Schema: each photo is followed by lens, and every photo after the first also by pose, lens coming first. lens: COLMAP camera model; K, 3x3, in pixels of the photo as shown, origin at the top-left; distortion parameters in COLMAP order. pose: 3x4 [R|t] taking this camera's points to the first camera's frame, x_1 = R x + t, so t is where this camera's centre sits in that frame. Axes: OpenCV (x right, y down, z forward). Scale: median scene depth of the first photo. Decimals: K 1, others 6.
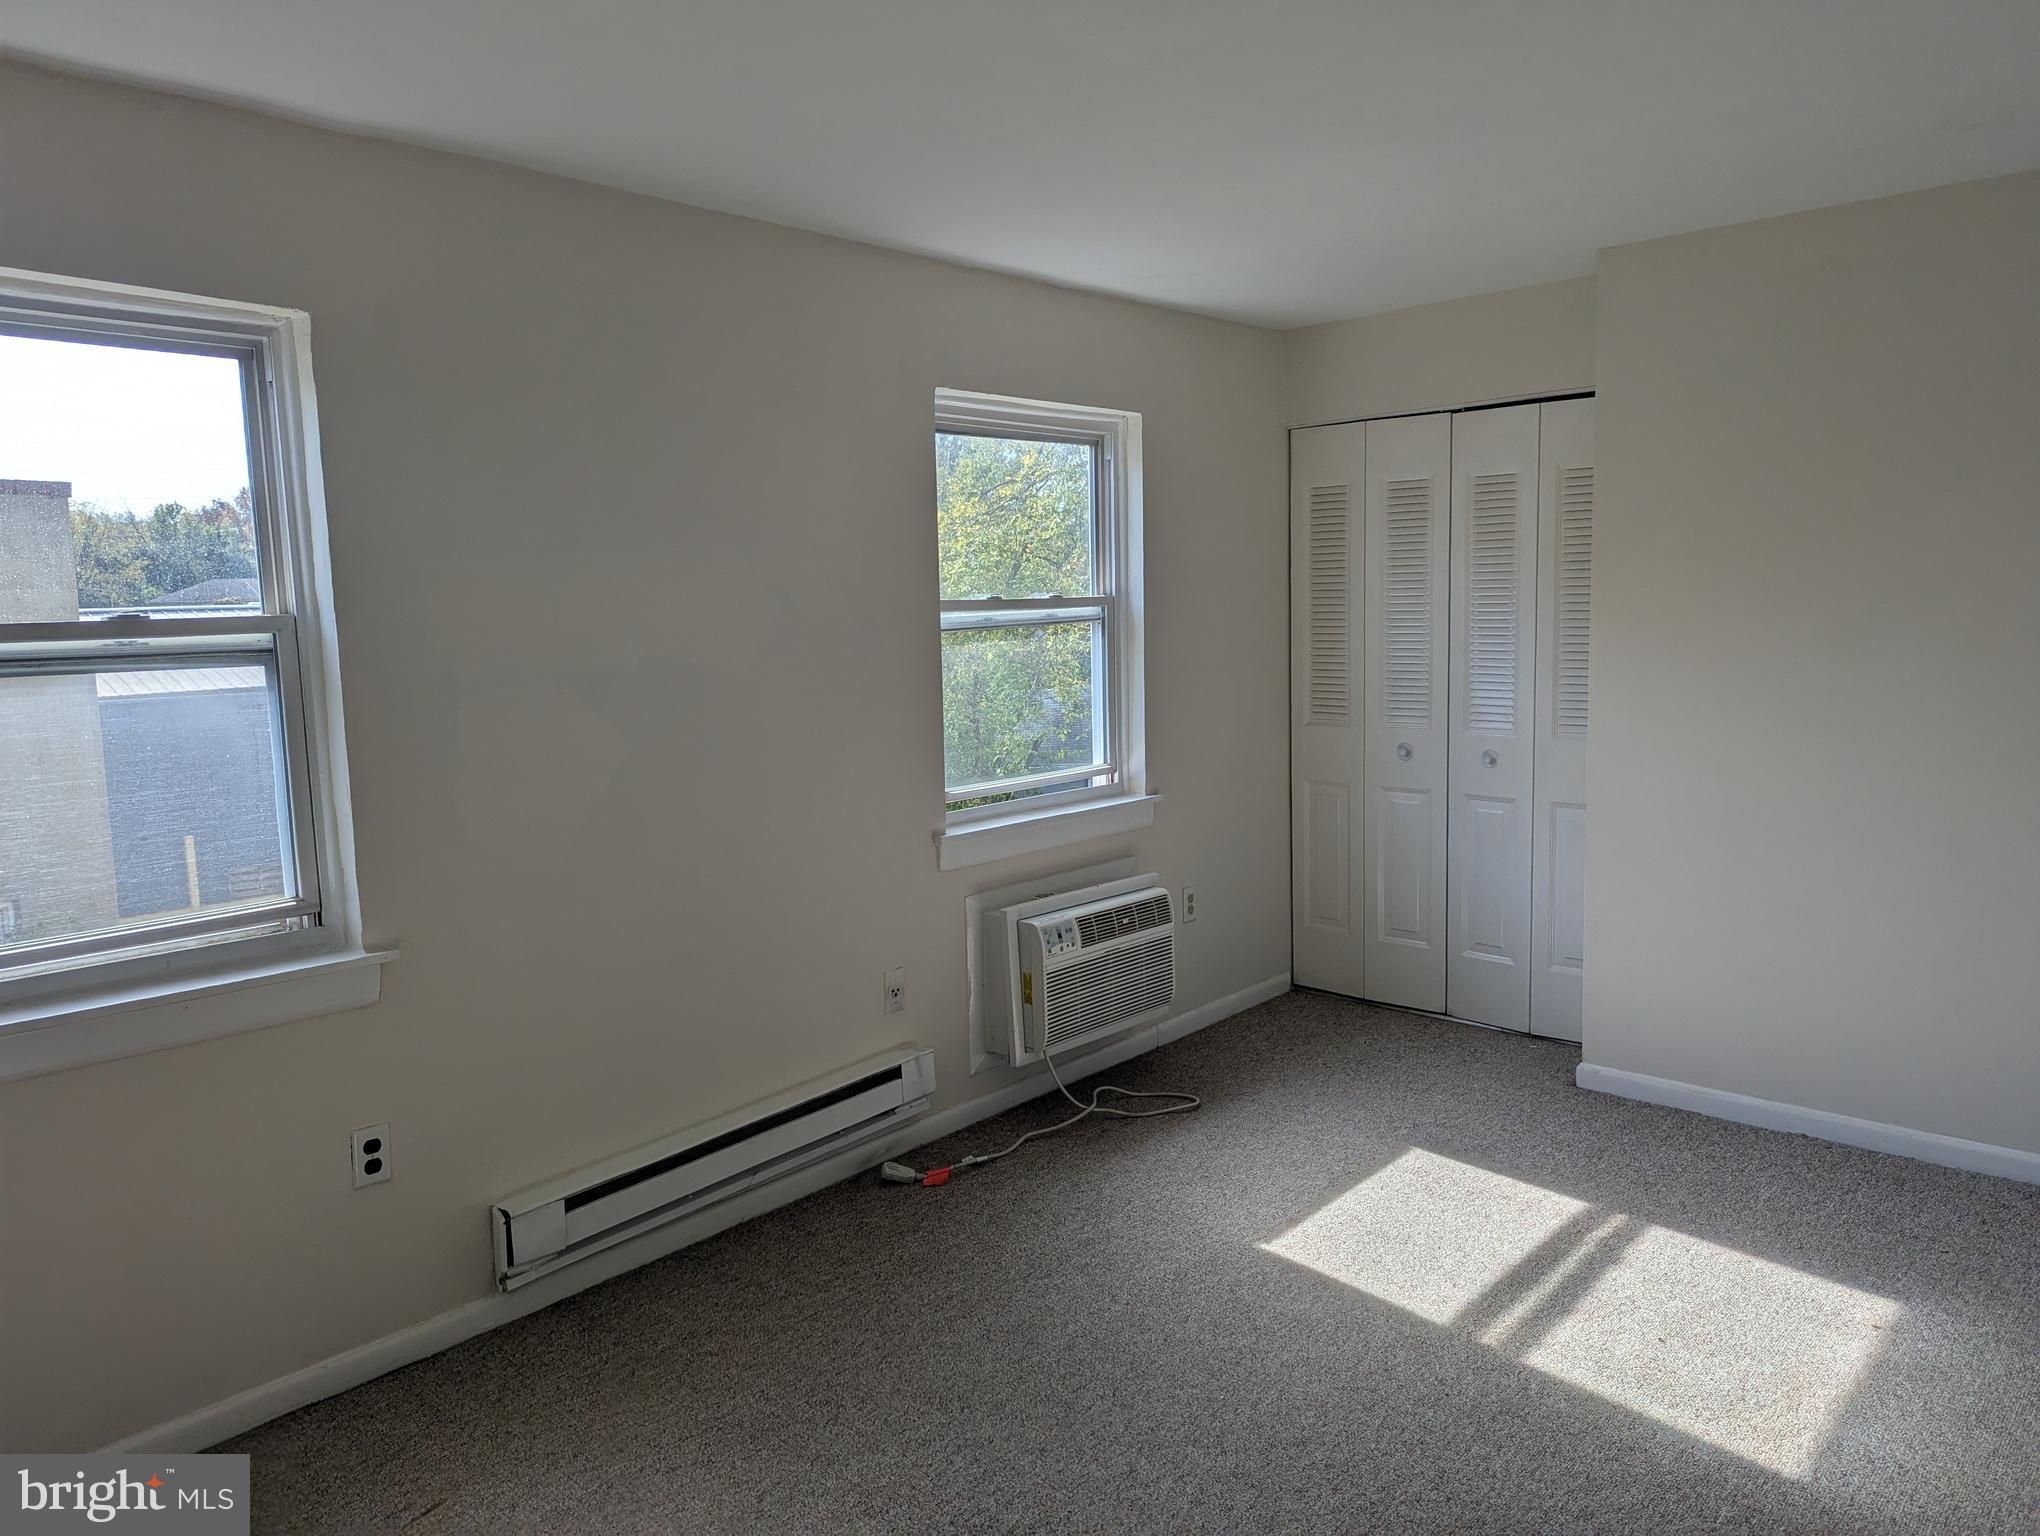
lens RADIAL K [[1440.8, 0, 1002.4], [0, 1440.8, 768.6], [0, 0, 1]] dist [0.101668, -0.166606]
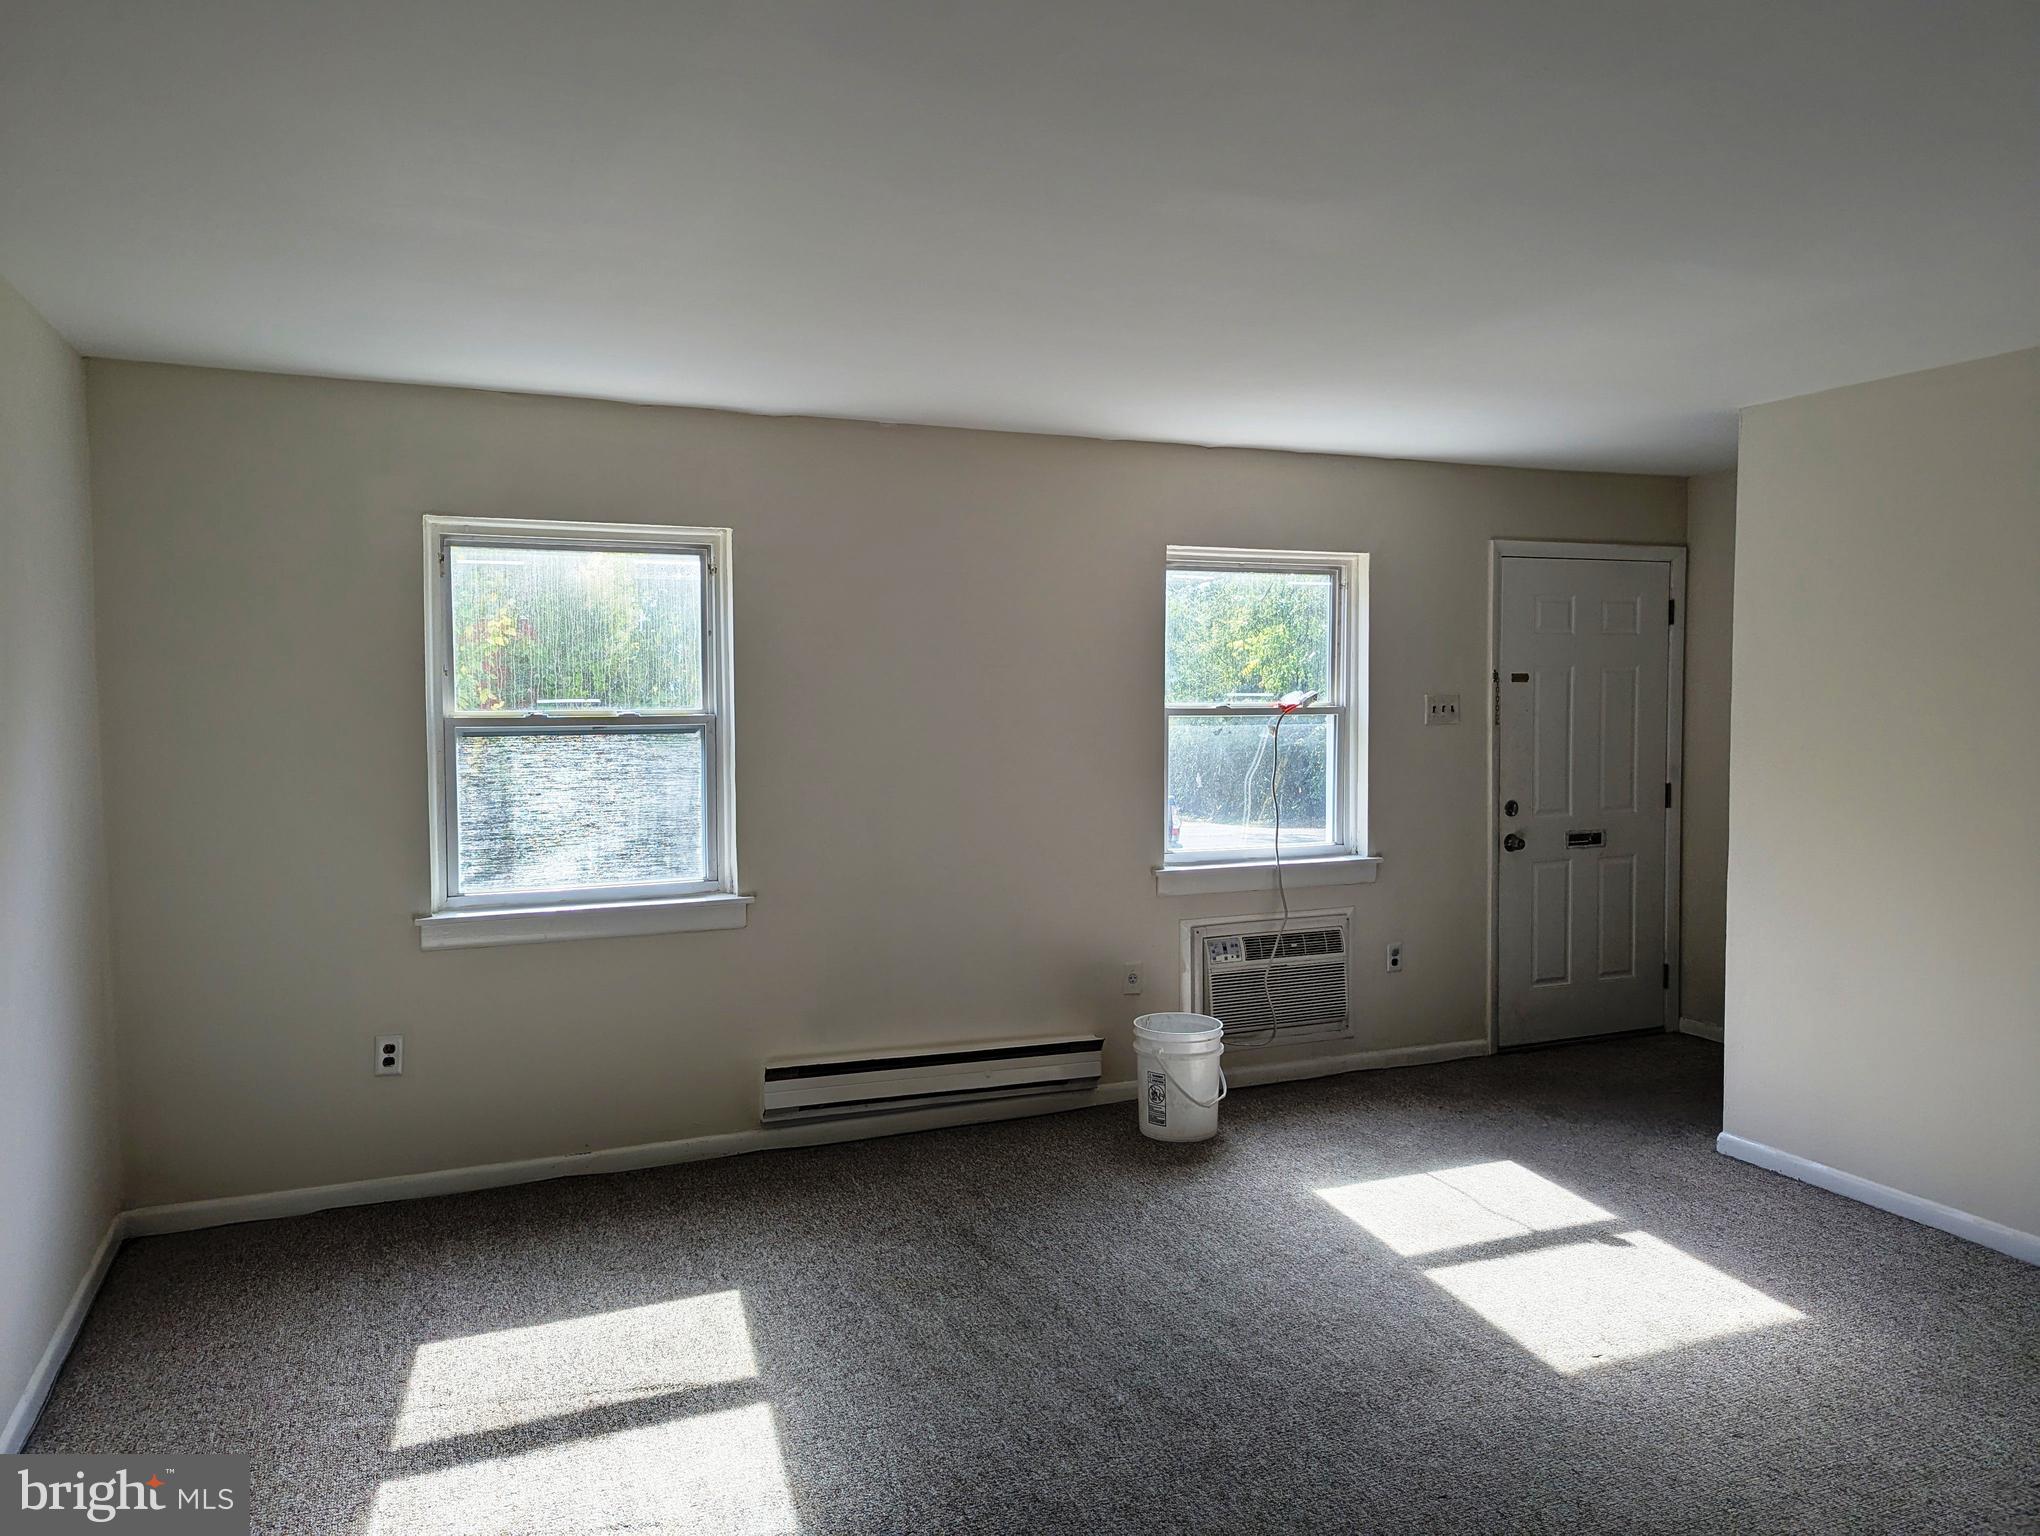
lens RADIAL K [[1440.8, 0, 1002.4], [0, 1440.8, 768.6], [0, 0, 1]] dist [0.101668, -0.166606]
pose [[0.895908, 0.044697, -0.441985, 0.430754], [-0.069120, 0.996834, -0.039301, 0.016769], [0.438829, 0.065760, 0.896161, -0.291646]]
